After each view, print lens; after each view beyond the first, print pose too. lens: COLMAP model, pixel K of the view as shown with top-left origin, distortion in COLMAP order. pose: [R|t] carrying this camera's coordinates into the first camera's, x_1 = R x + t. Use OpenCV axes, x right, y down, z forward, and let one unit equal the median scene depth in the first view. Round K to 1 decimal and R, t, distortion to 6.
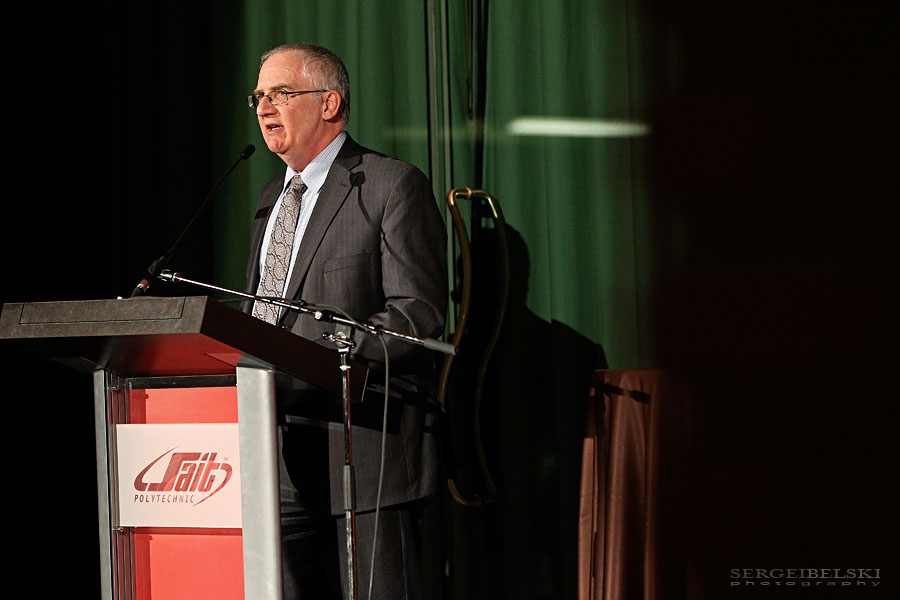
lens RADIAL K [[4675.5, 0, 450.0], [0, 4675.5, 300.0], [0, 0, 1]] dist [-0.187593, -11.507215]
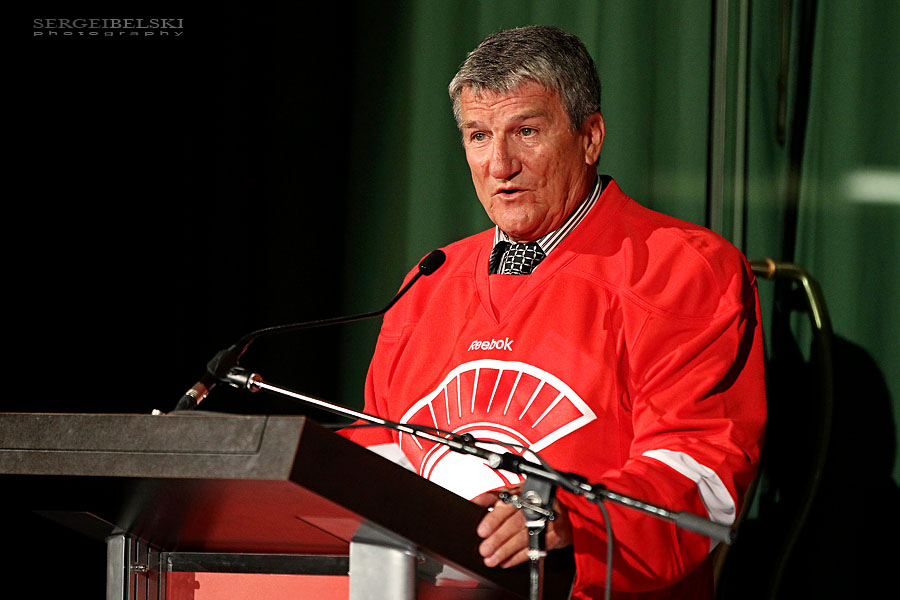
lens RADIAL K [[6708.0, 0, 450.0], [0, 6708.0, 300.0], [0, 0, 1]] dist [0.430582, 40.452220]
pose [[0.997455, 0.056170, -0.043915, 0.001277], [-0.057209, 0.998102, -0.022780, 0.002548], [0.042552, 0.025234, 0.998776, 0.170826]]
